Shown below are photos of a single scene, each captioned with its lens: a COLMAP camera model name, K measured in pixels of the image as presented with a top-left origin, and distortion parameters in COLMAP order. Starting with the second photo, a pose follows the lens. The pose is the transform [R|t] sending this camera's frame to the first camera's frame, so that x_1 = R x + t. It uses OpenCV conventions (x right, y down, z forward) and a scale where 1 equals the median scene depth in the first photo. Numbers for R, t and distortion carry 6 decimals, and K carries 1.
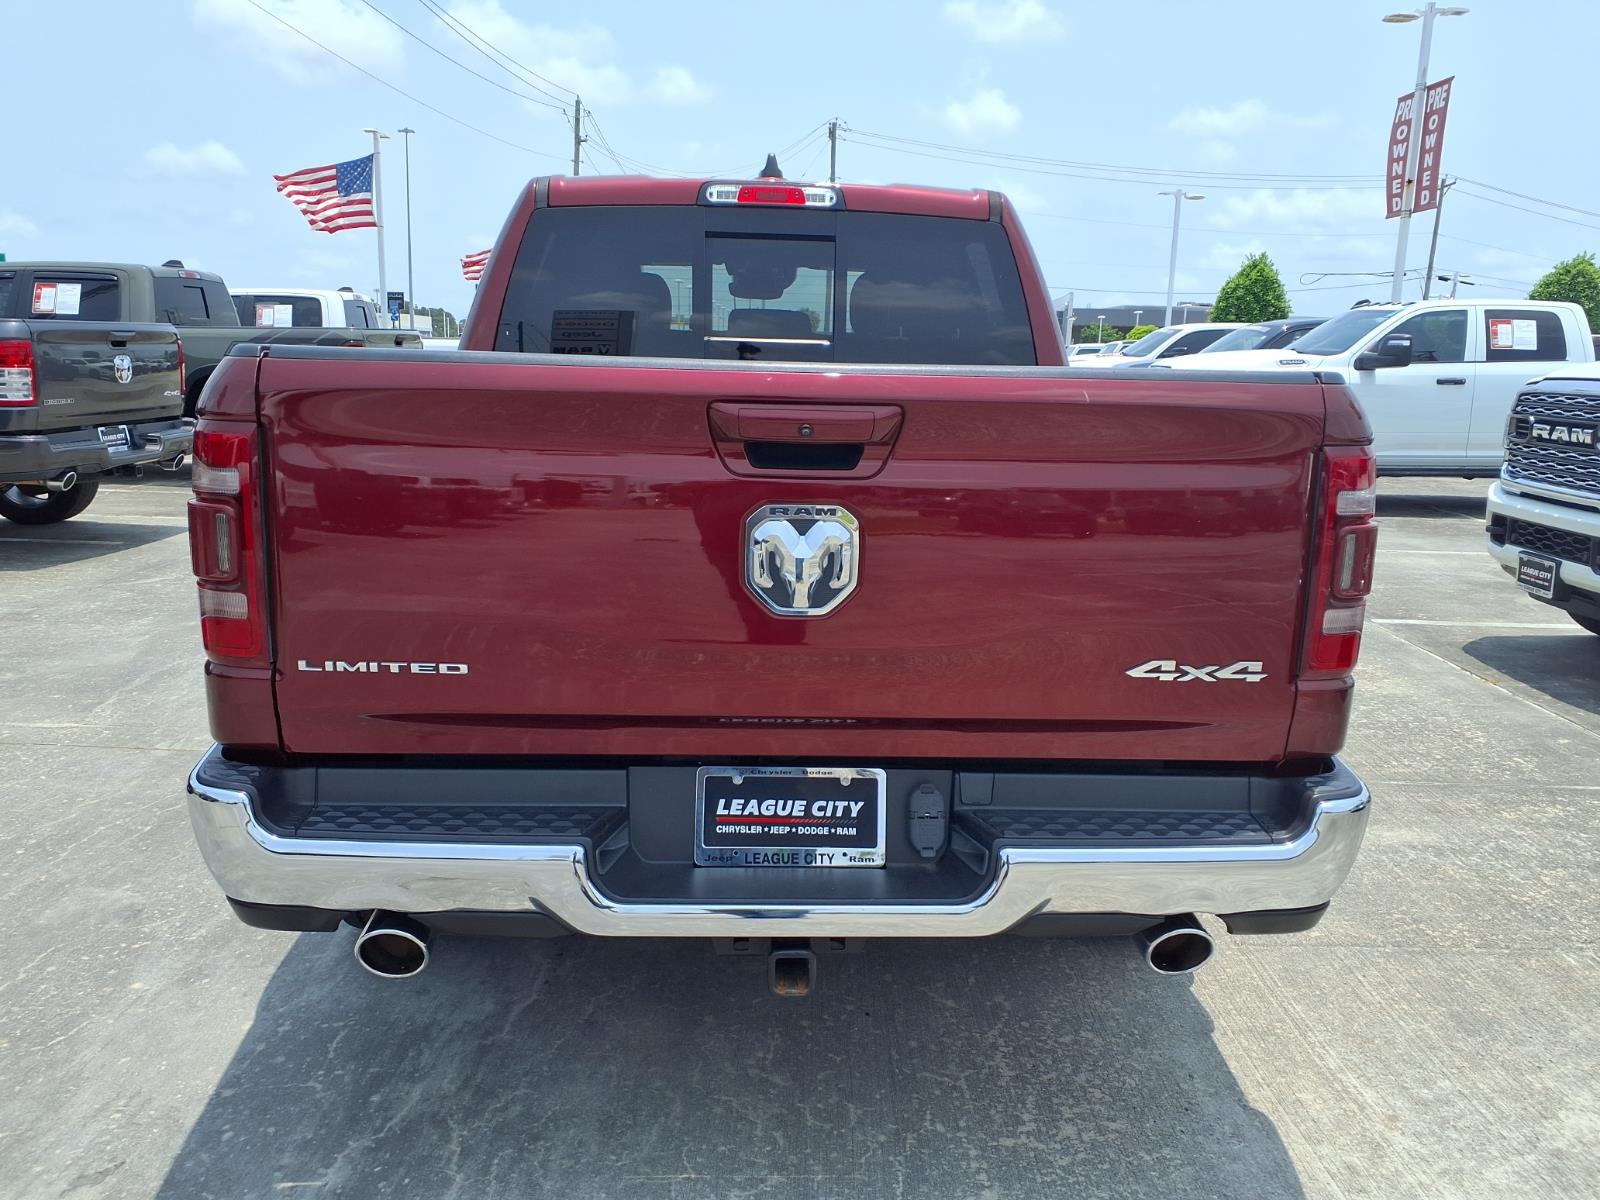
lens RADIAL K [[1260.2, 0, 804.8], [0, 1260.2, 587.9], [0, 0, 1]] dist [0.141469, -0.197405]
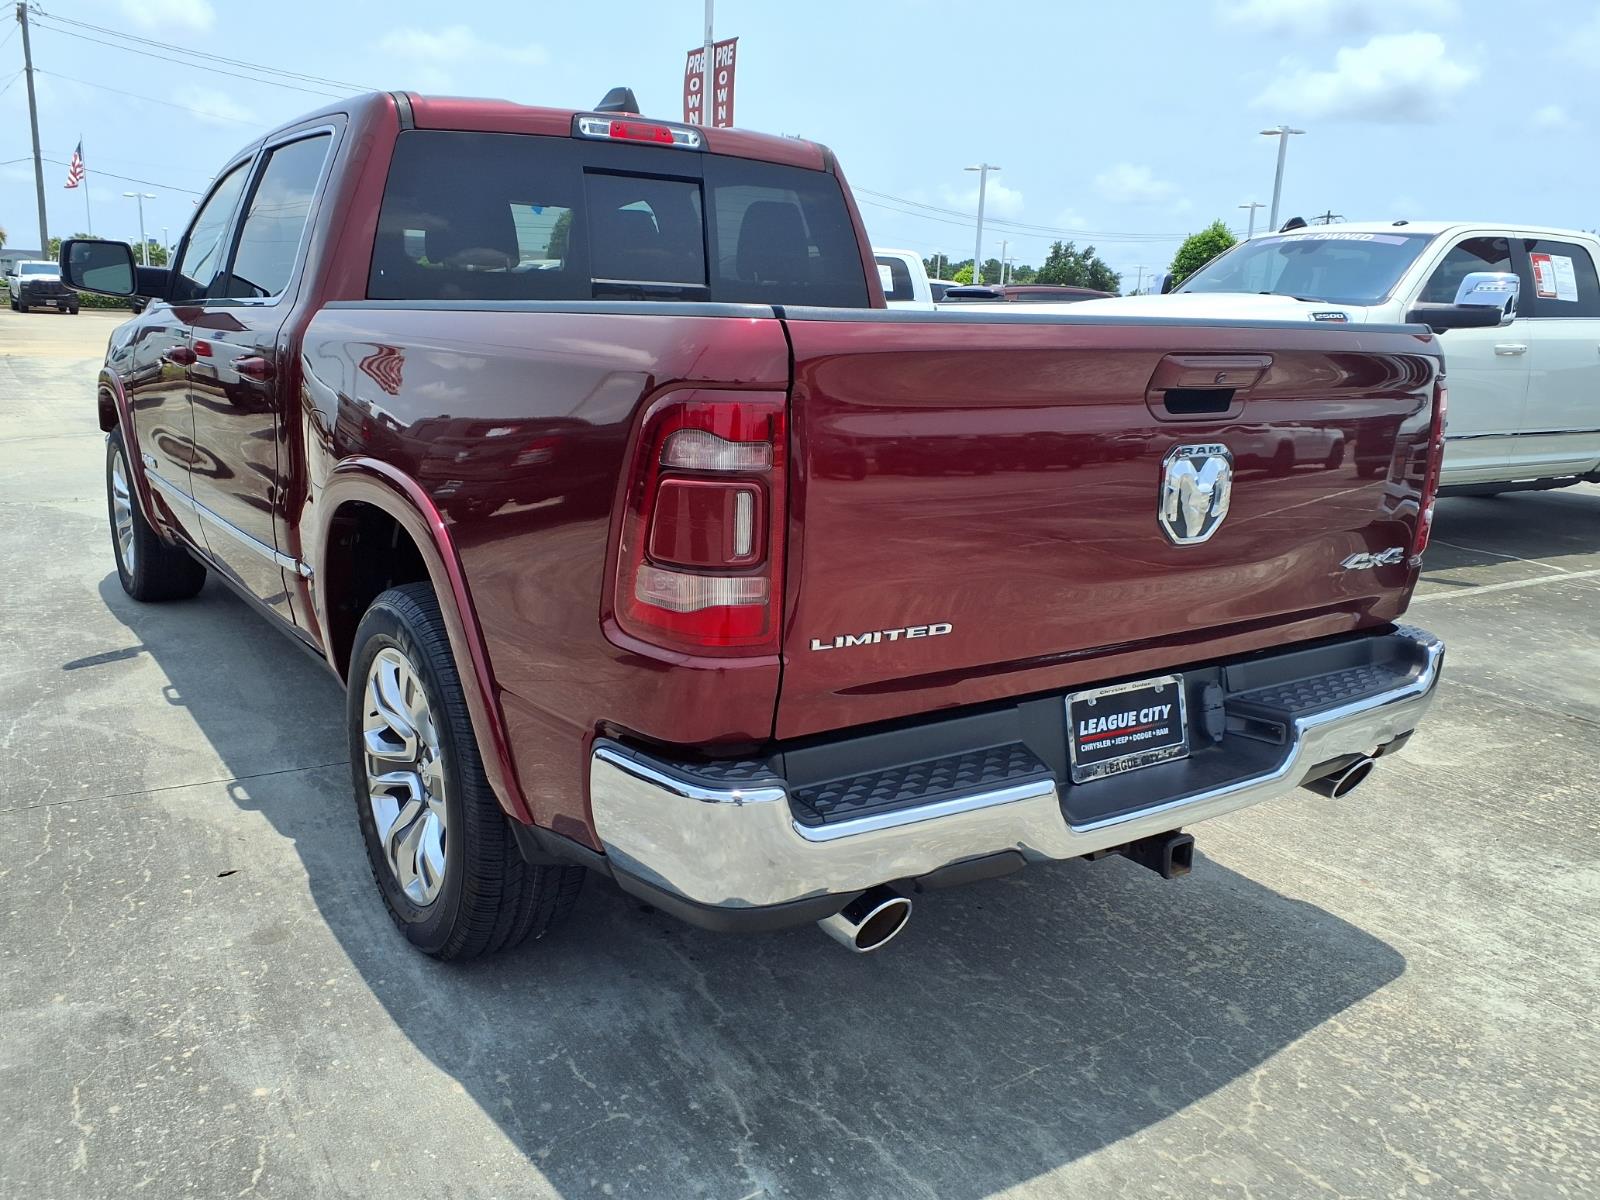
lens RADIAL K [[1273.9, 0, 792.5], [0, 1273.9, 564.9], [0, 0, 1]] dist [0.117289, -0.162423]
pose [[0.854842, -0.103161, 0.508530, -0.821264], [0.085324, 0.994643, 0.058346, -0.052061], [-0.511825, -0.006487, 0.859065, 0.180013]]
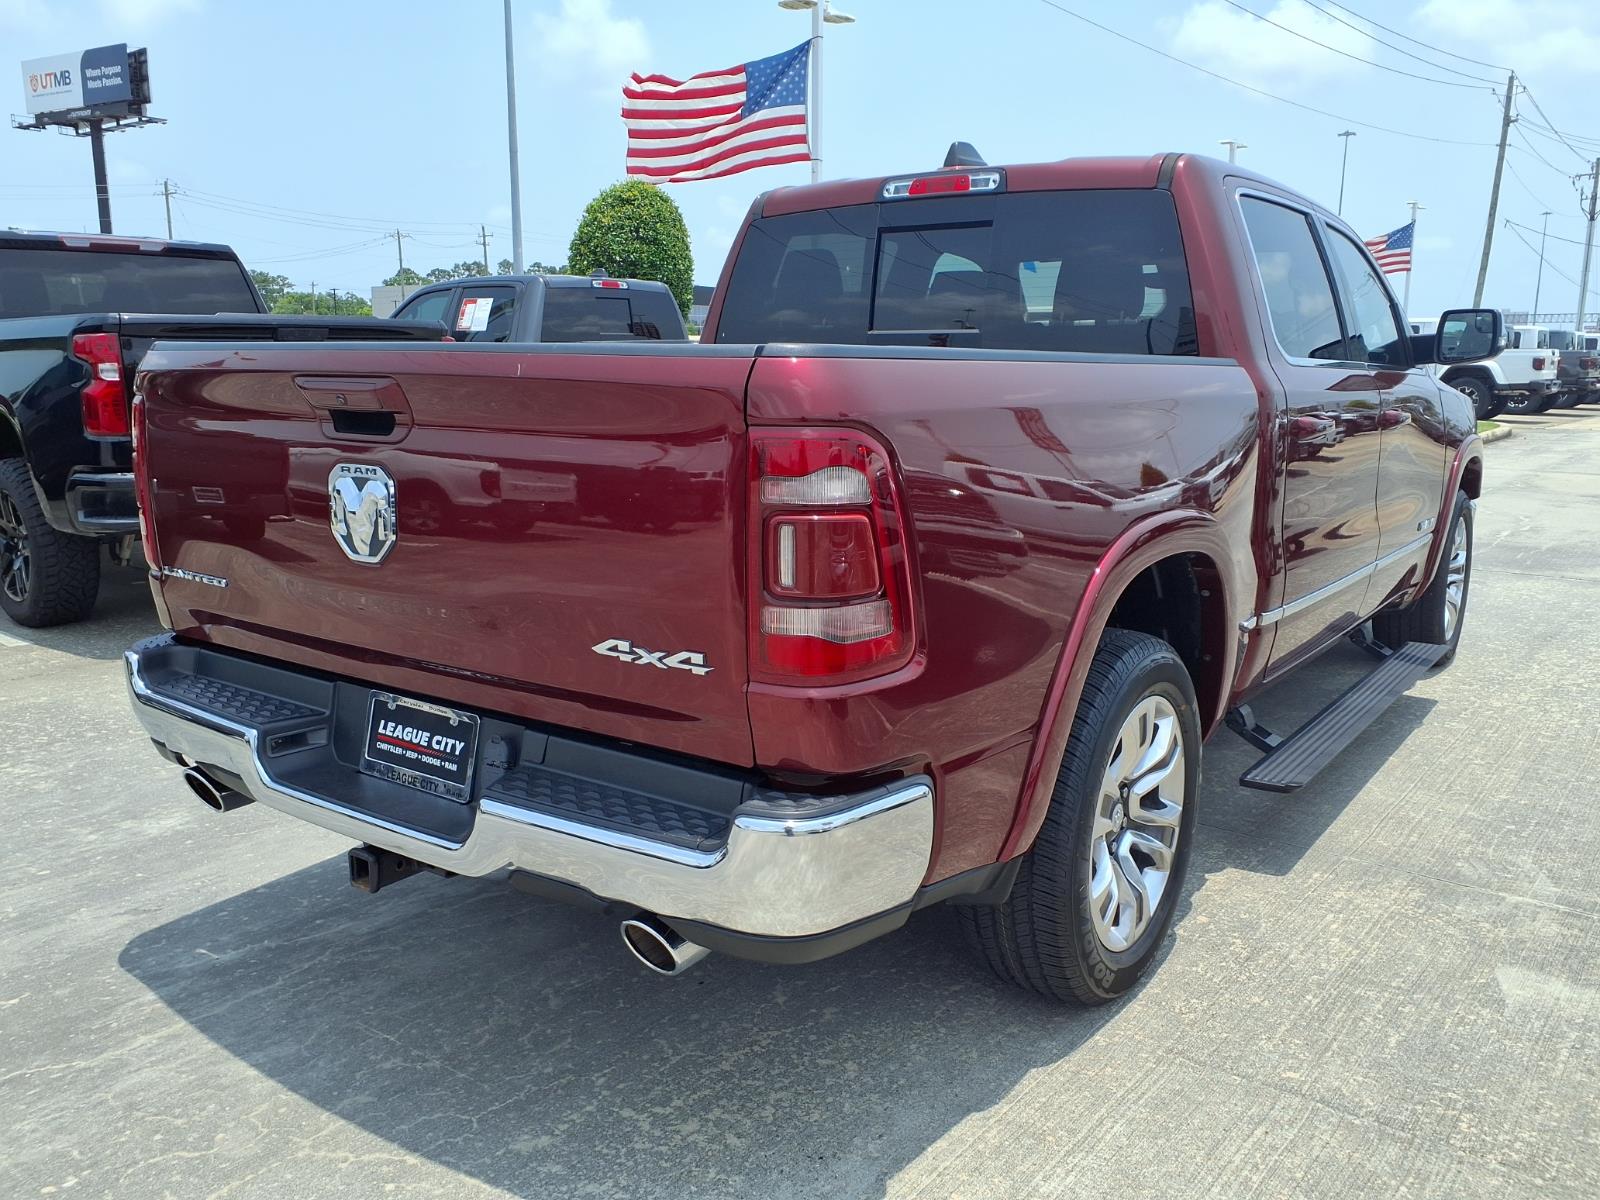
lens RADIAL K [[1260.2, 0, 804.8], [0, 1260.2, 587.9], [0, 0, 1]] dist [0.141469, -0.197405]
pose [[0.782095, 0.088744, -0.616808, 0.949005], [-0.094899, 0.995224, 0.022861, -0.018064], [0.615891, 0.040655, 0.786782, 0.306654]]
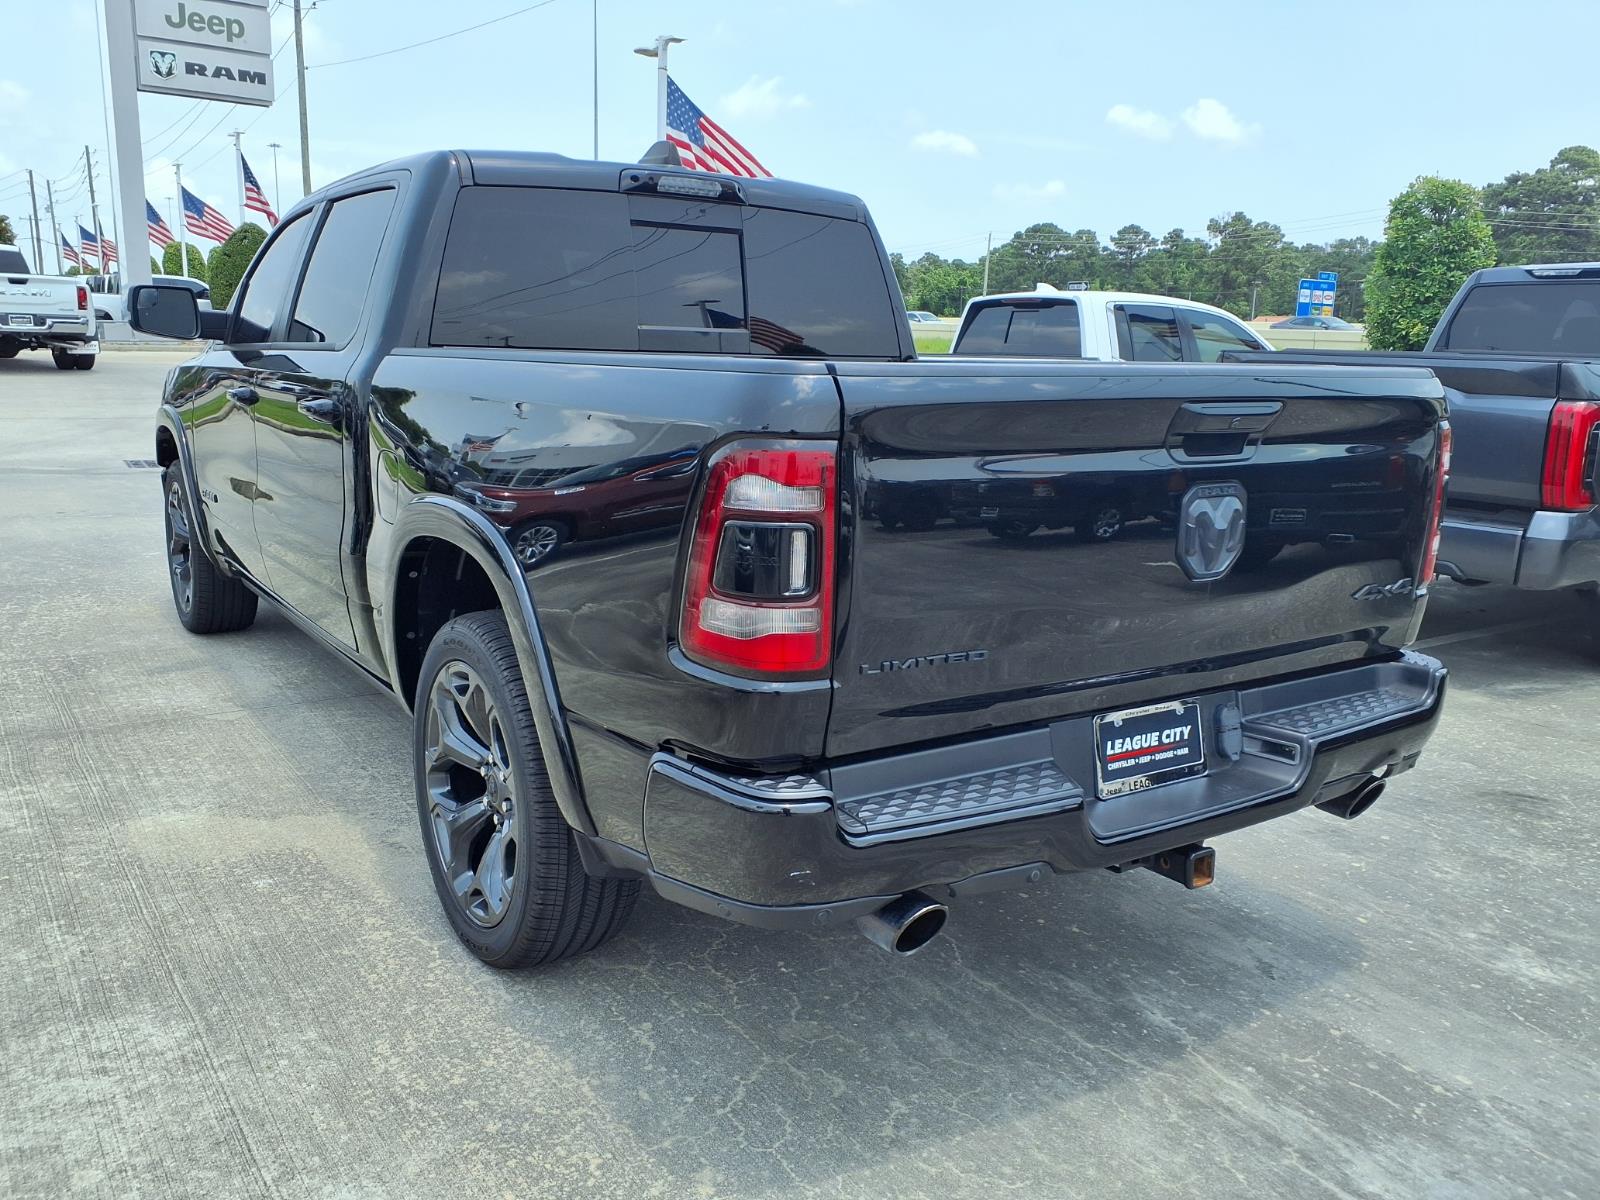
lens RADIAL K [[1260.2, 0, 804.8], [0, 1260.2, 587.9], [0, 0, 1]] dist [0.141469, -0.197405]
pose [[0.858412, -0.103150, 0.502483, -0.876875], [0.087335, 0.994660, 0.054986, -0.062754], [-0.505472, -0.003316, 0.862837, 0.128335]]
